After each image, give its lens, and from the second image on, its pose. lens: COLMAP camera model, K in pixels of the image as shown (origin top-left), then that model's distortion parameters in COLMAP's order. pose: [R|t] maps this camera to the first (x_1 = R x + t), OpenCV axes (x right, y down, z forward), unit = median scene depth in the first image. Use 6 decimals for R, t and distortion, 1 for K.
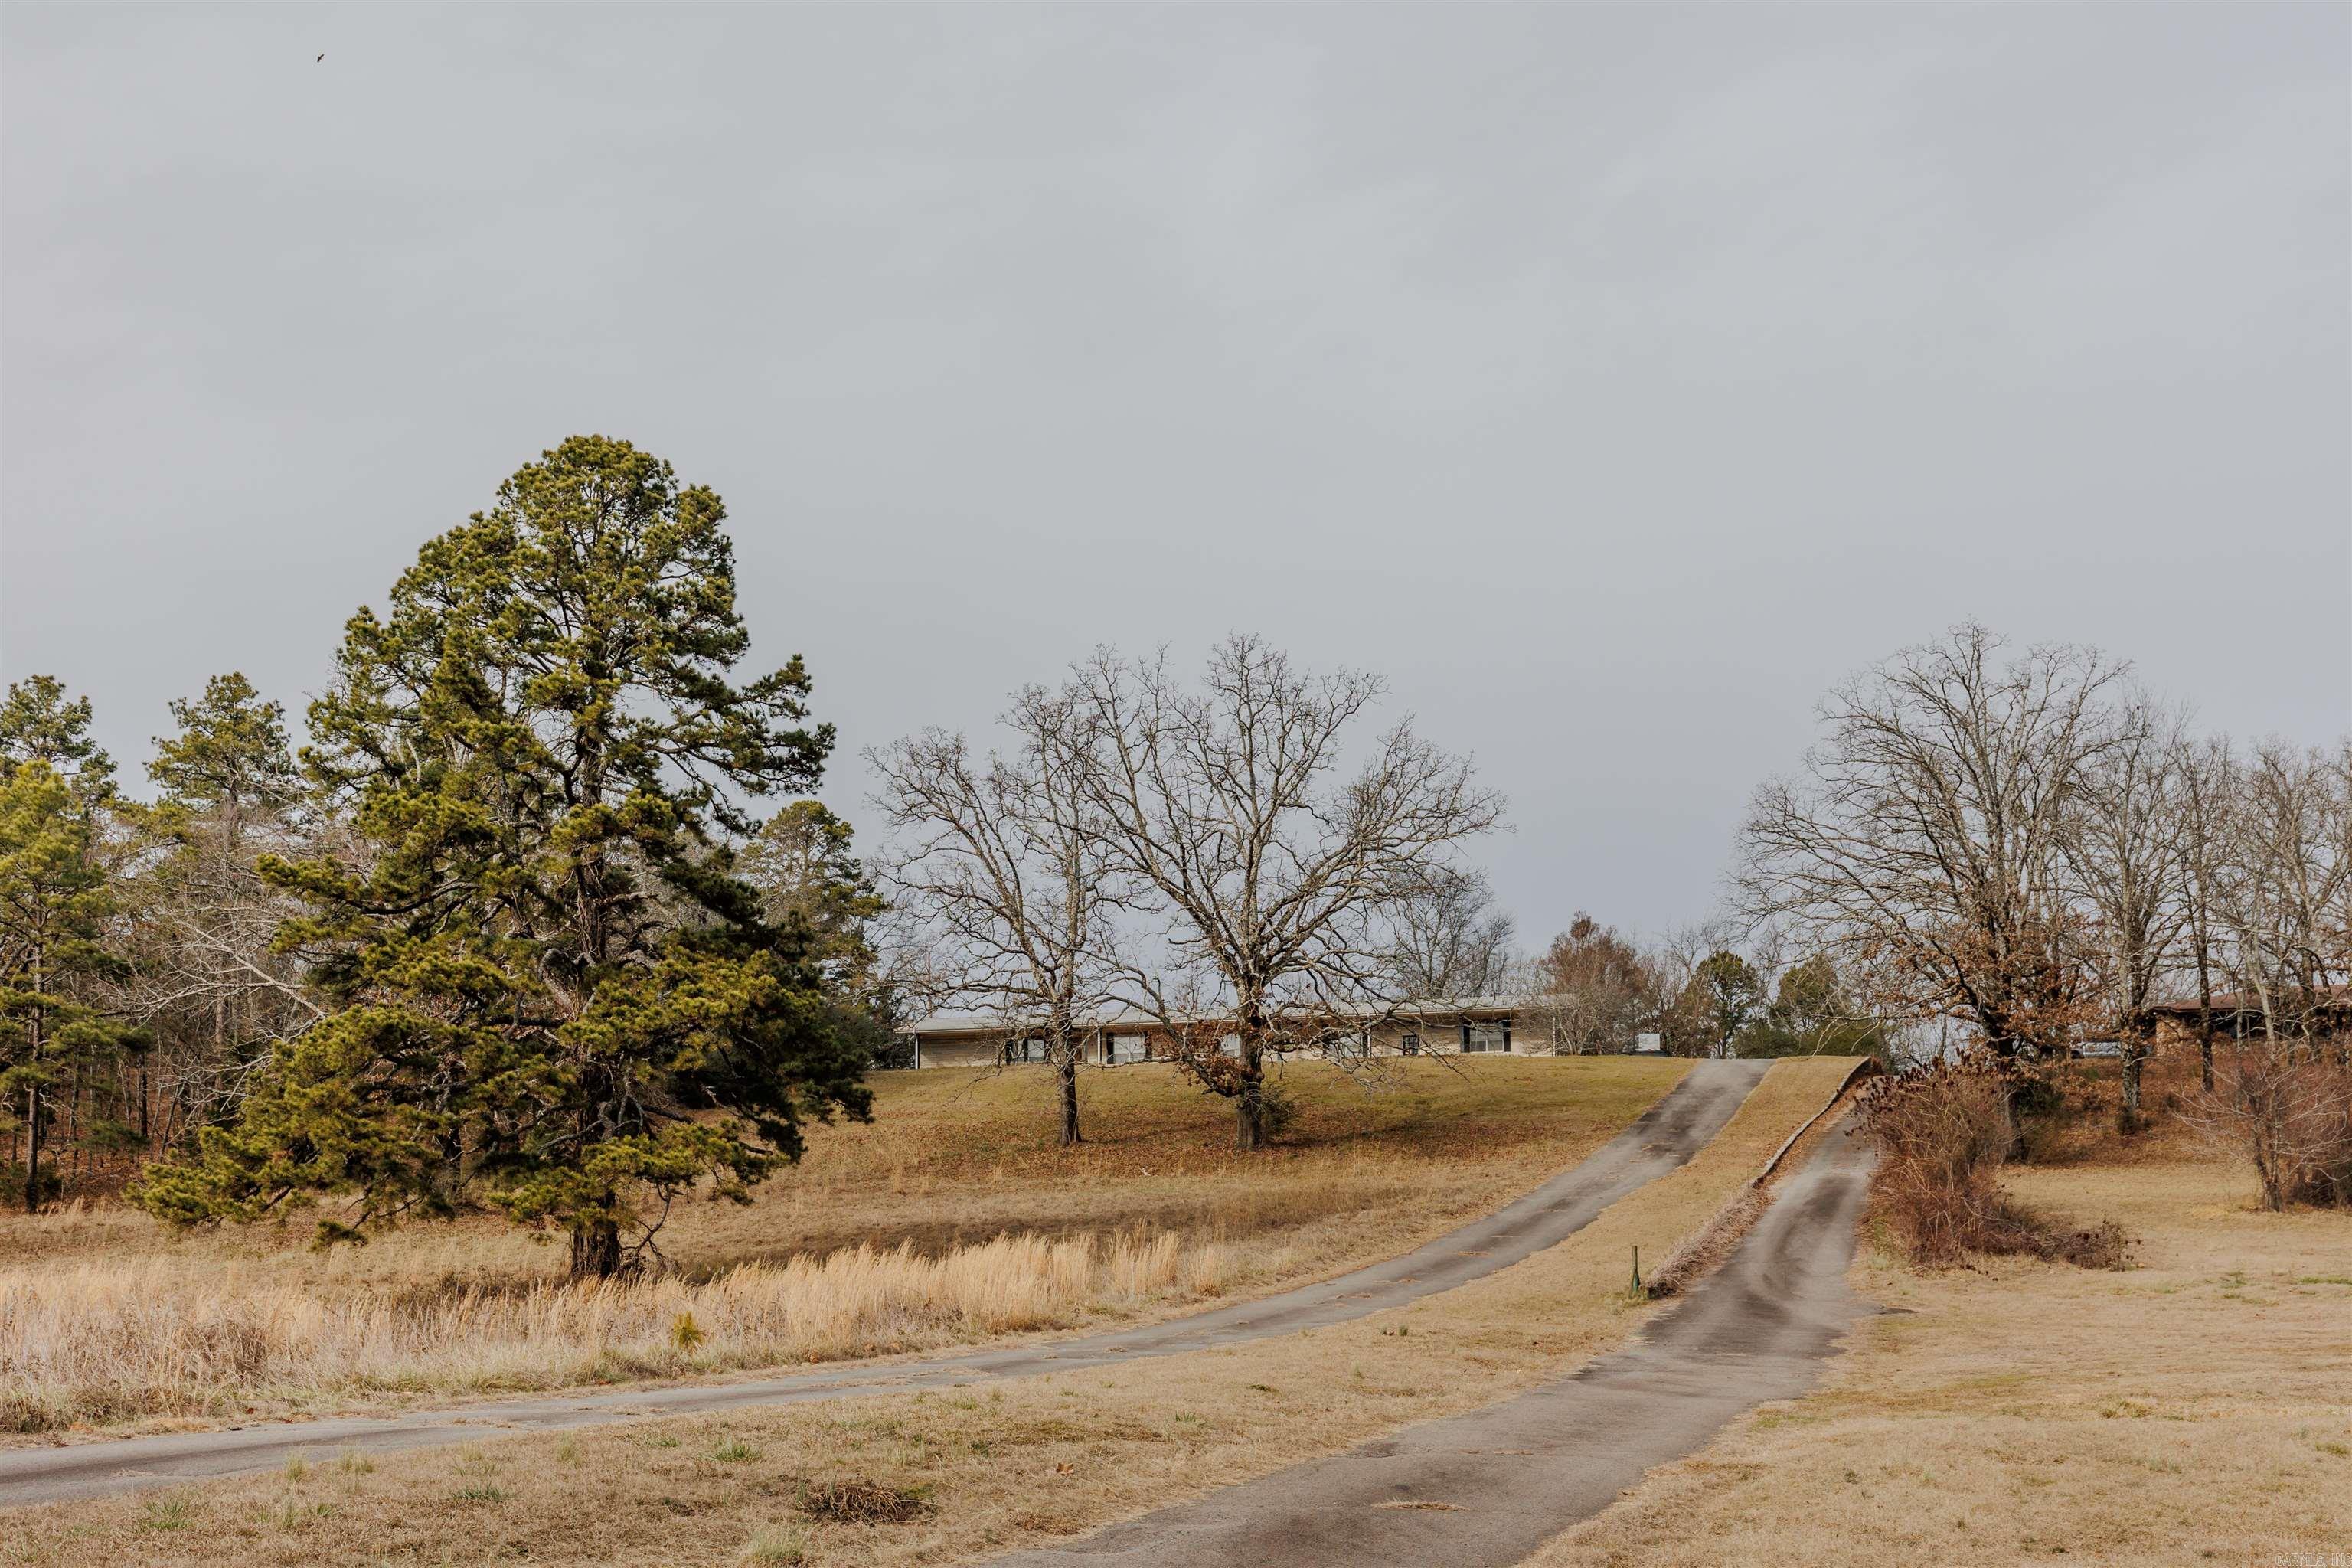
lens RADIAL K [[2515.1, 0, 1176.0], [0, 2515.1, 784.0], [0, 0, 1]] dist [0.007493, -0.024454]
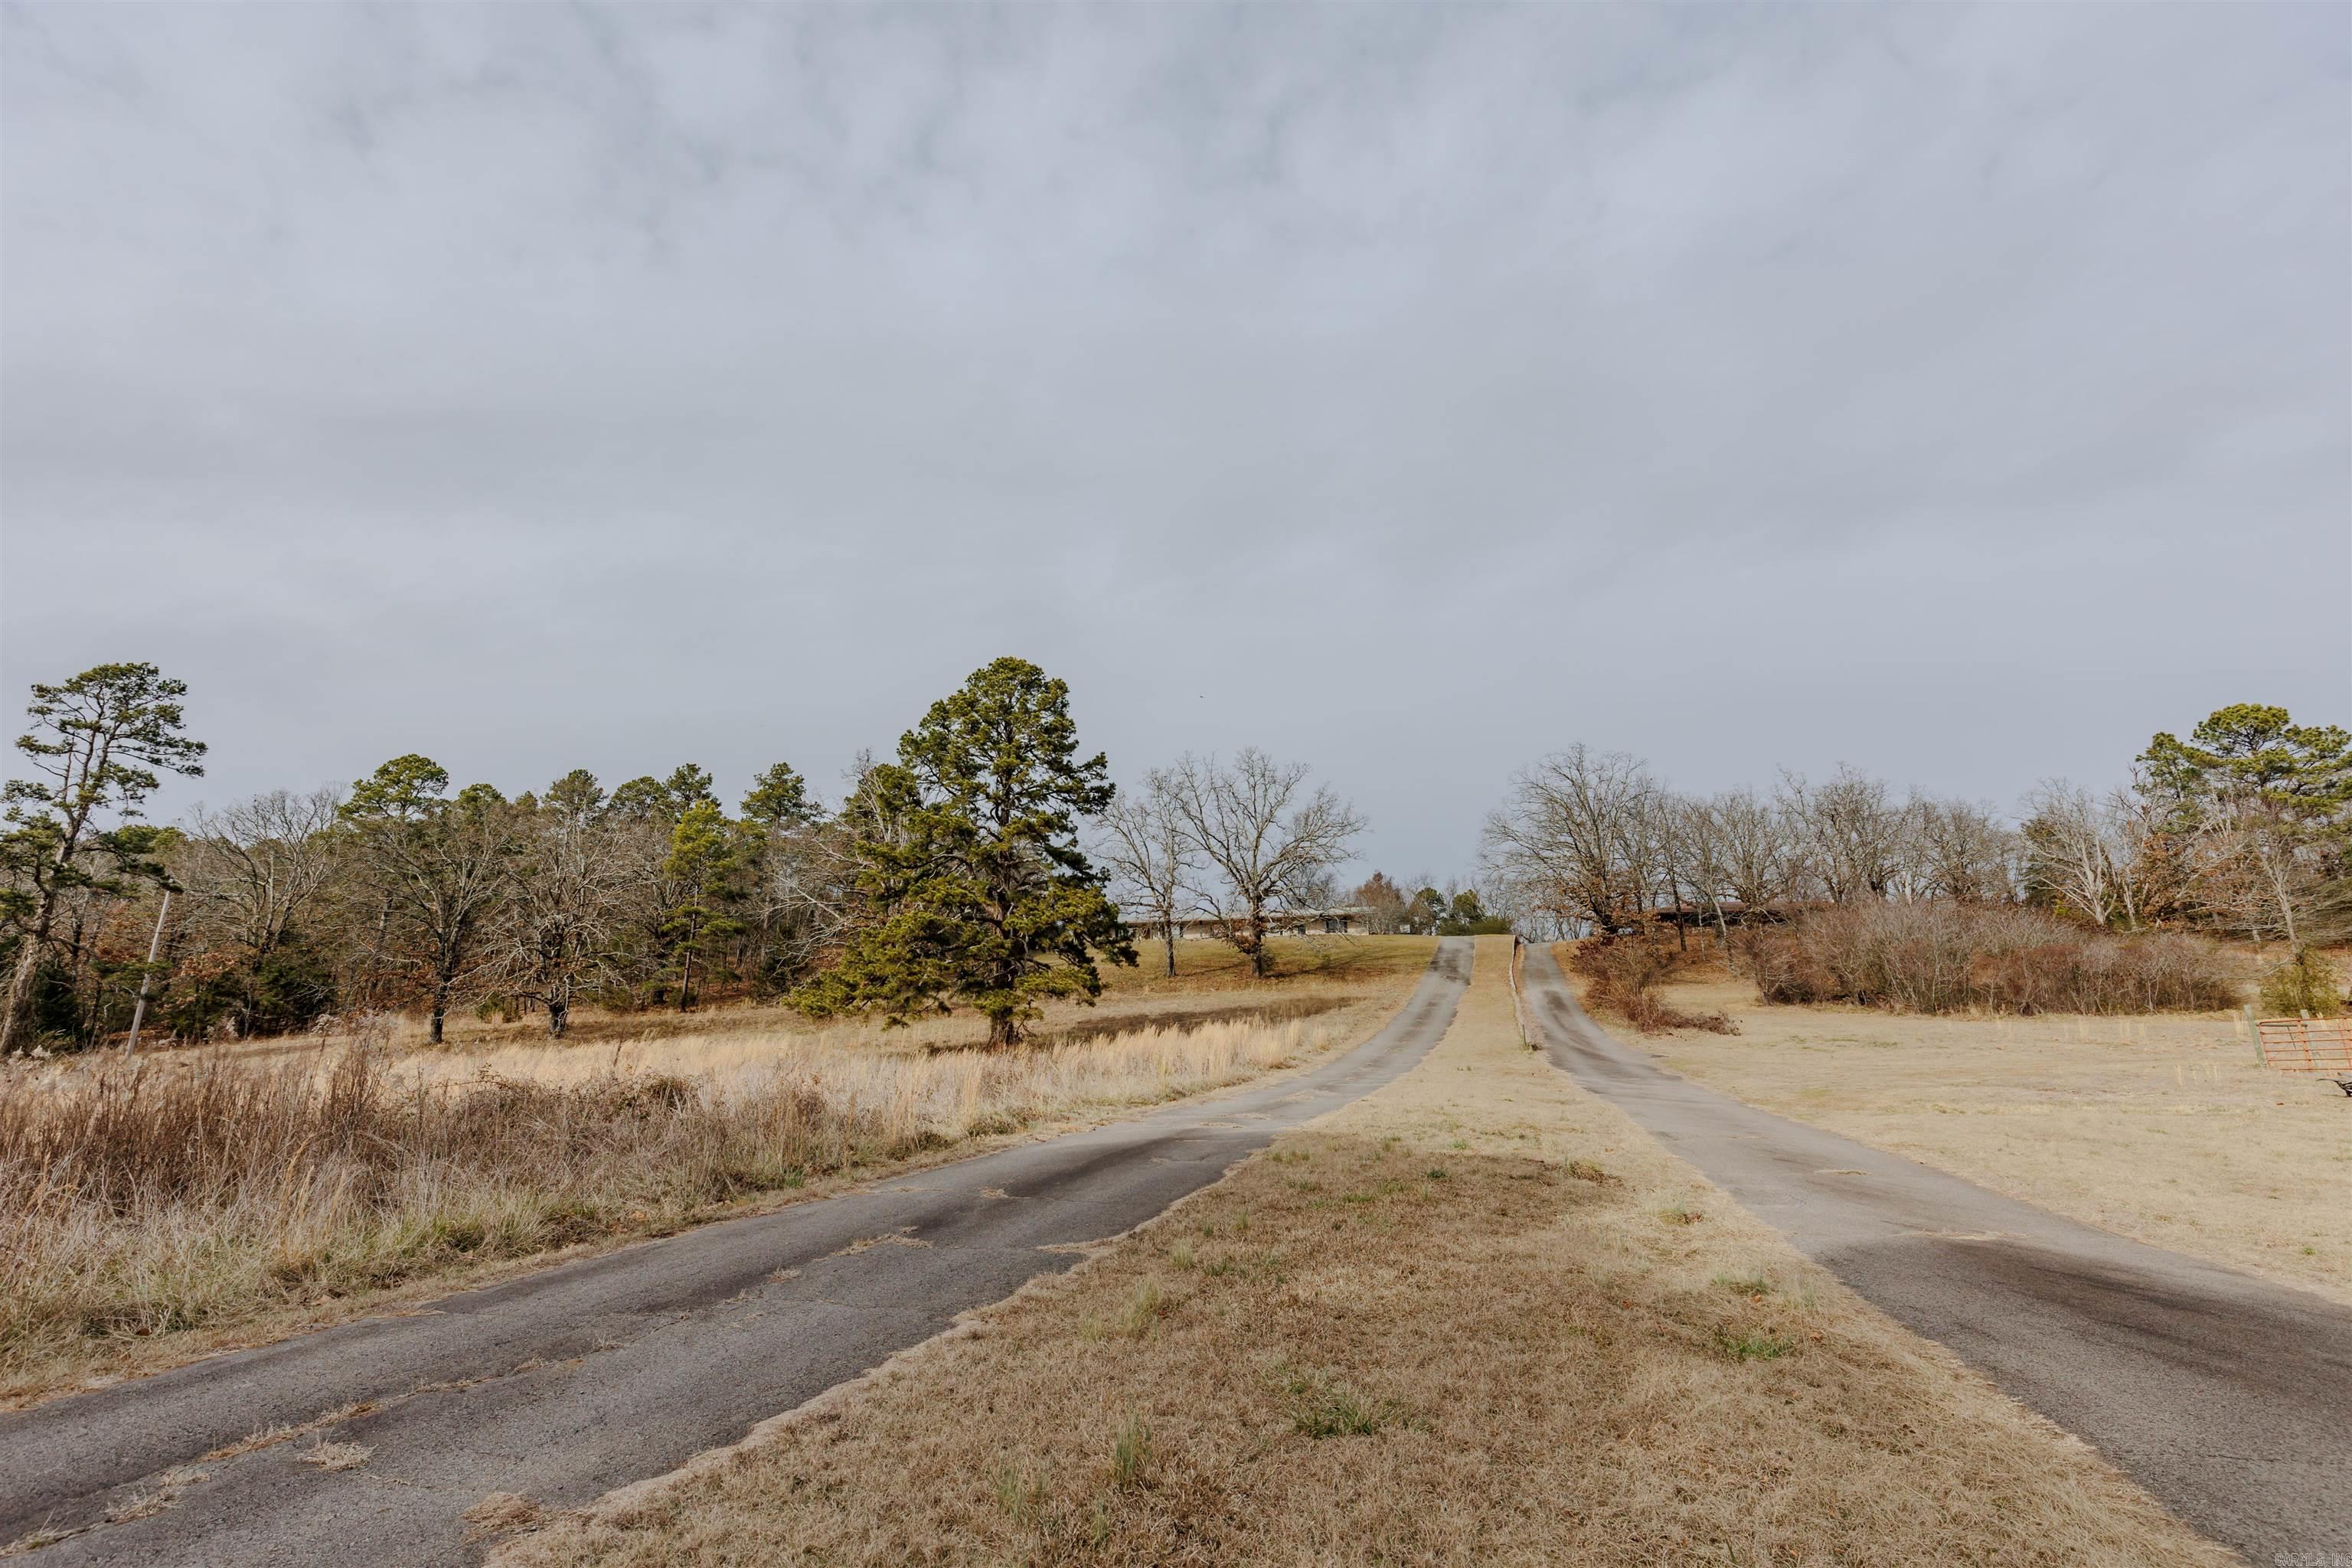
lens RADIAL K [[1044.6, 0, 1165.8], [0, 1044.6, 600.7], [0, 0, 1]] dist [0.006117, 0.000105]
pose [[0.998958, 0.011491, 0.044166, -0.104194], [-0.002352, 0.979456, -0.201645, 0.004192], [-0.045576, 0.201331, 0.978462, 0.030140]]
